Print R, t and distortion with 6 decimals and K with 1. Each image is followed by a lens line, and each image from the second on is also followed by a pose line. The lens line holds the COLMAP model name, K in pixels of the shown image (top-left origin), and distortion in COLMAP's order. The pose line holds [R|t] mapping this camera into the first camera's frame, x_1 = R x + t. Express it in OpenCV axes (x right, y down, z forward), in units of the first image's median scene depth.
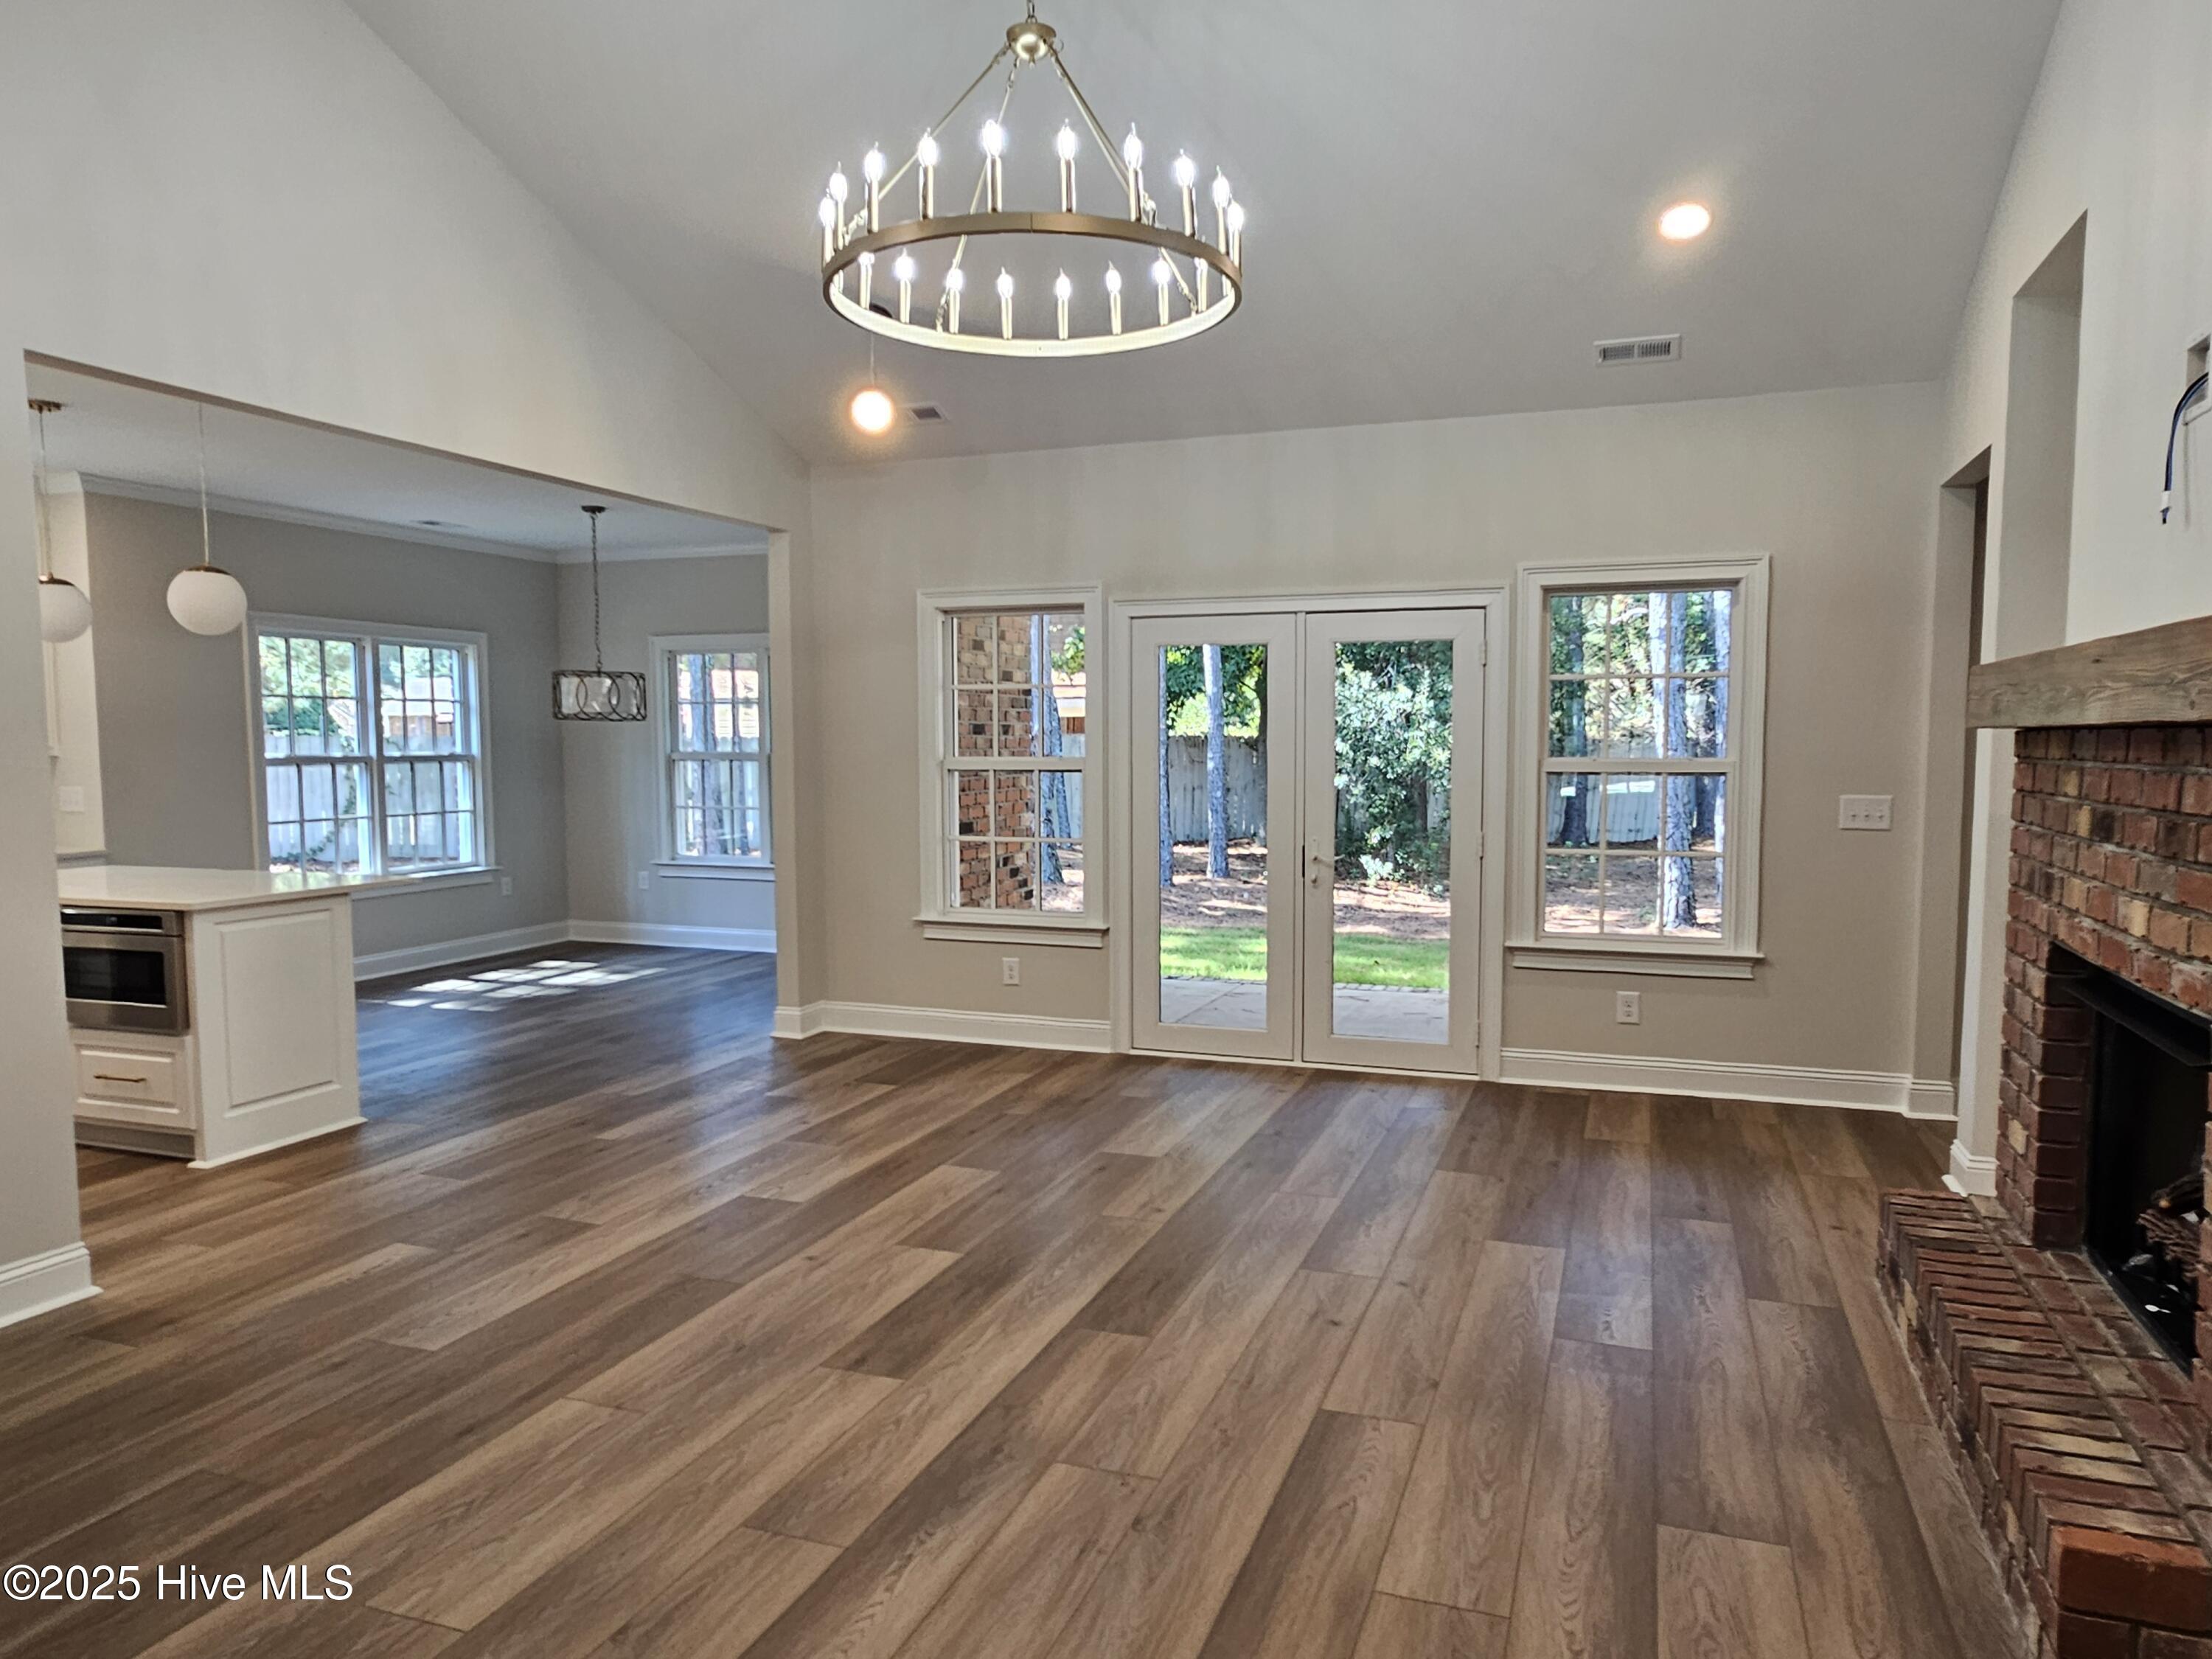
lens RADIAL K [[1460.3, 0, 1119.5], [0, 1460.3, 842.3], [0, 0, 1]] dist [-0.005551, 0.006696]
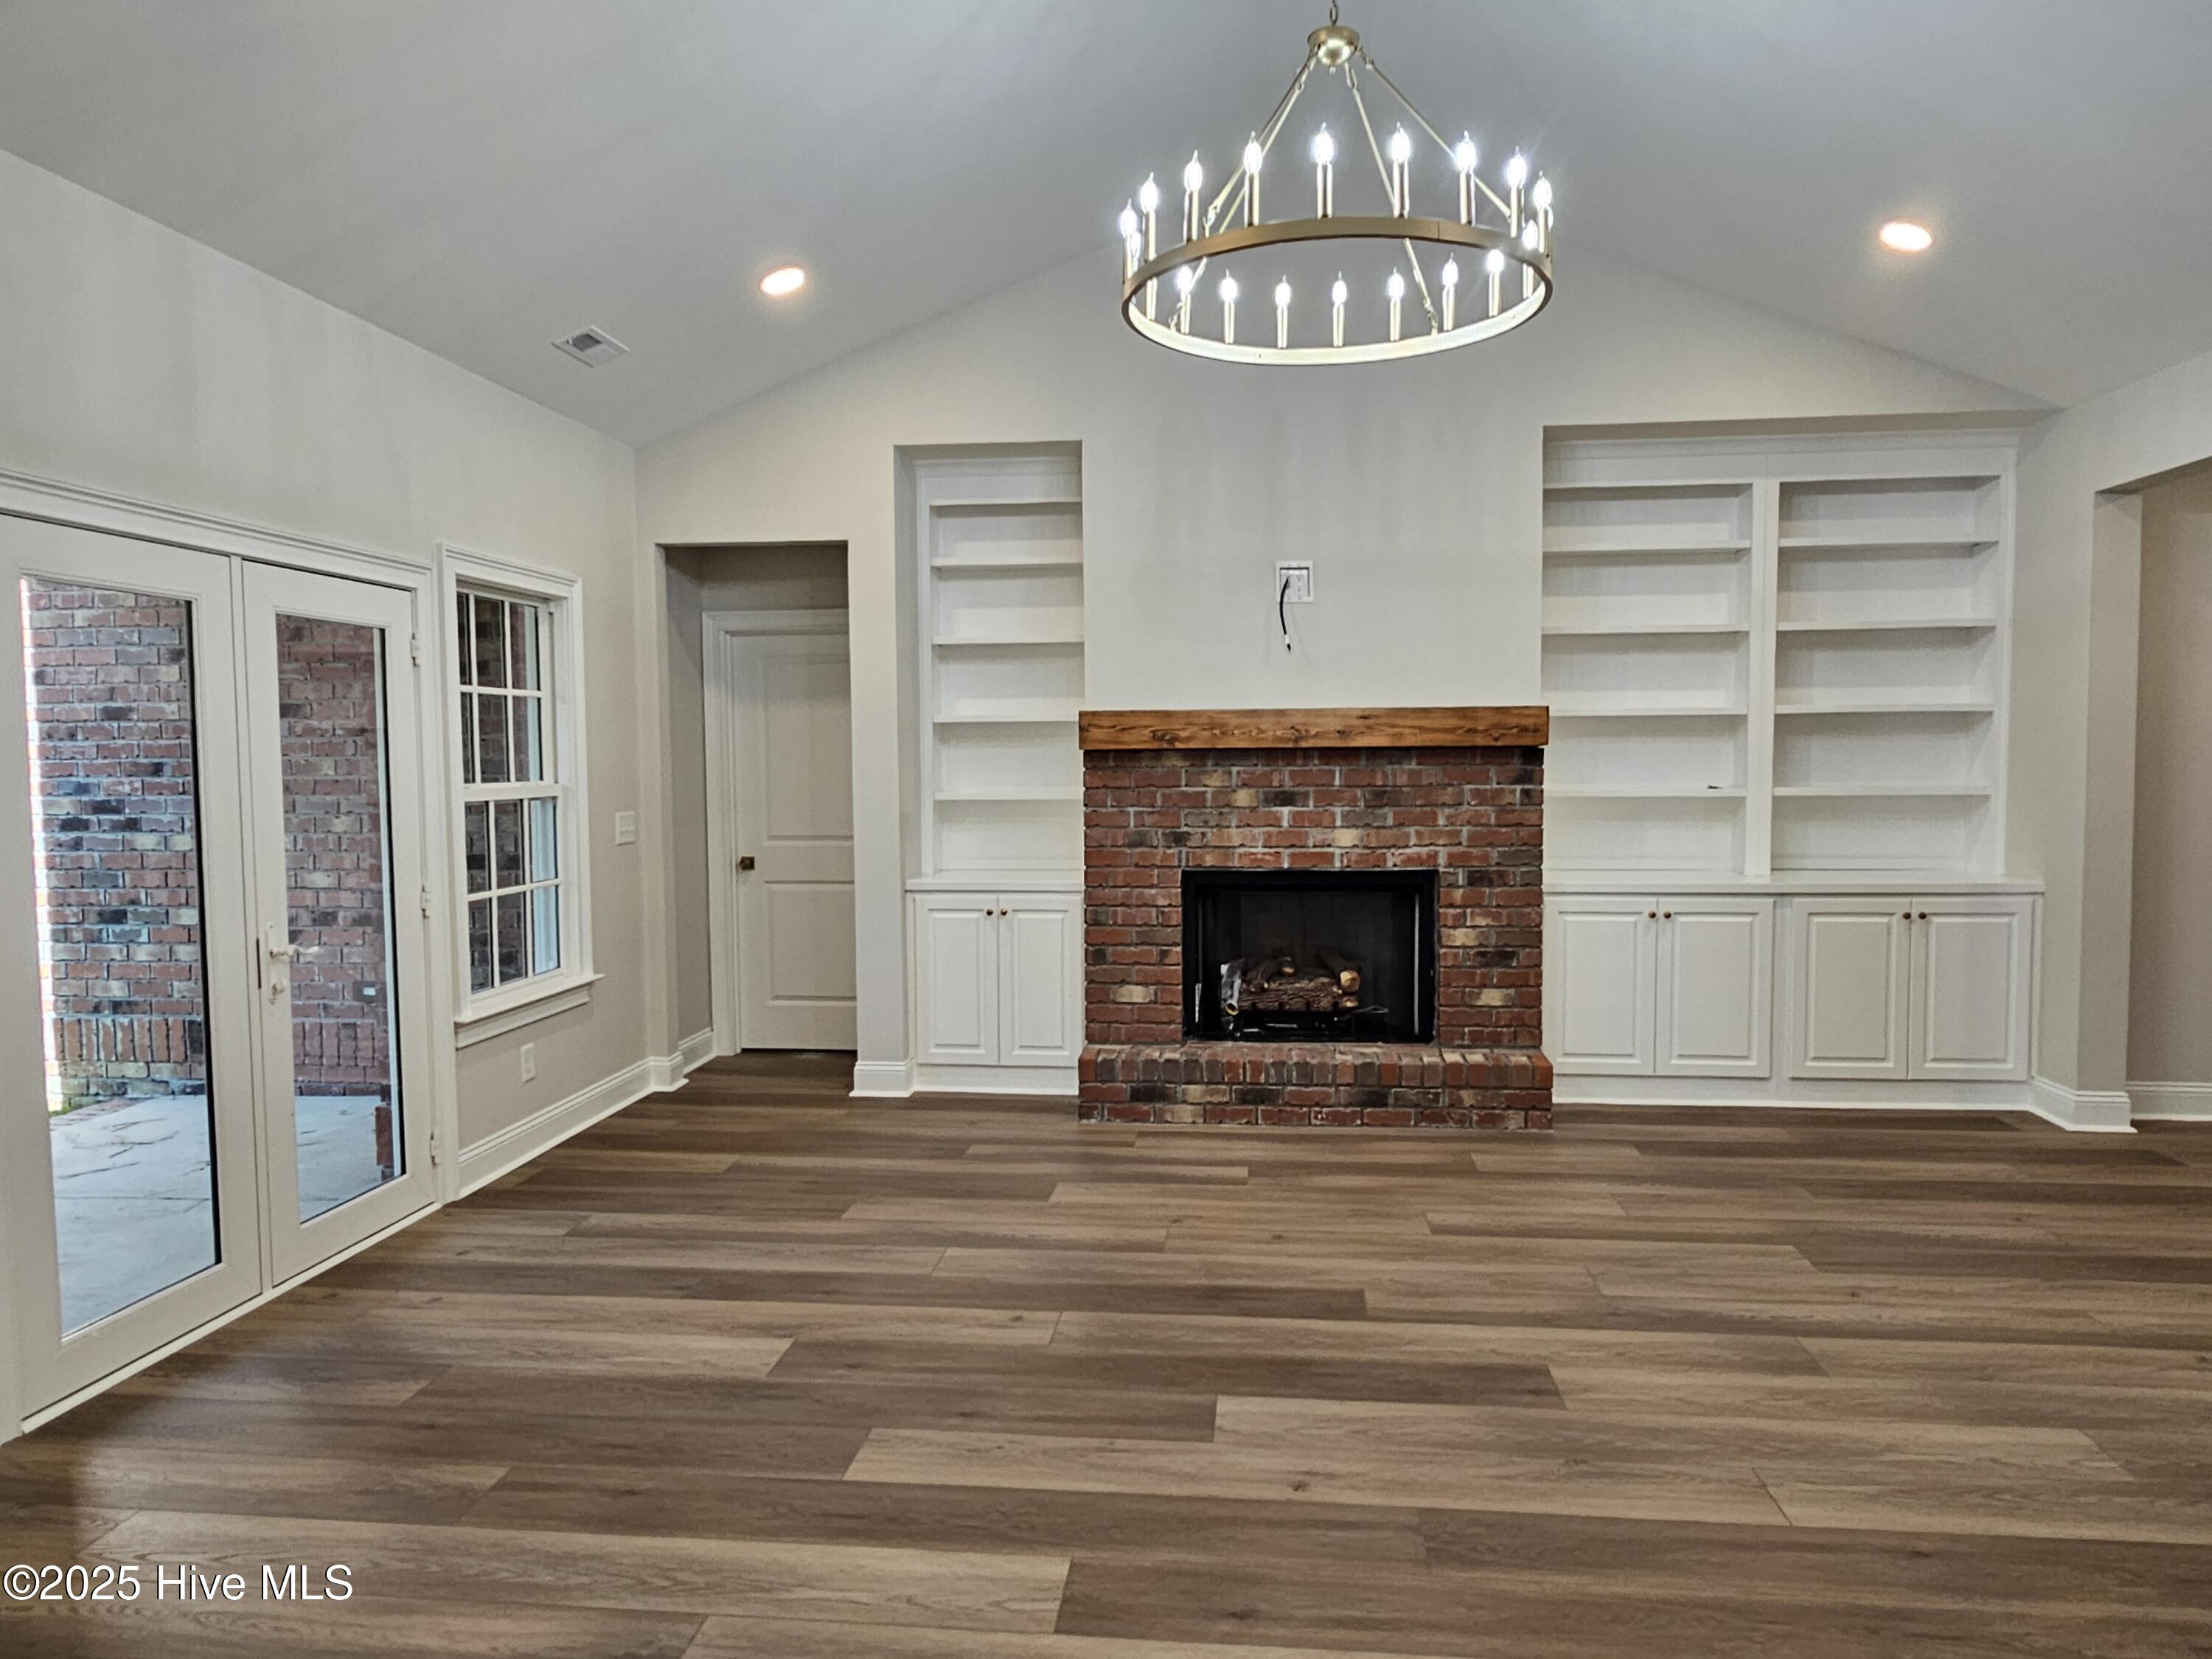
lens RADIAL K [[1460.3, 0, 1124.9], [0, 1460.3, 828.8], [0, 0, 1]] dist [-0.005551, 0.006696]
pose [[-0.252233, -0.047566, 0.966497, -1.020963], [0.077125, 0.994626, 0.069079, -0.105349], [-0.964588, 0.091965, -0.247209, 1.455984]]
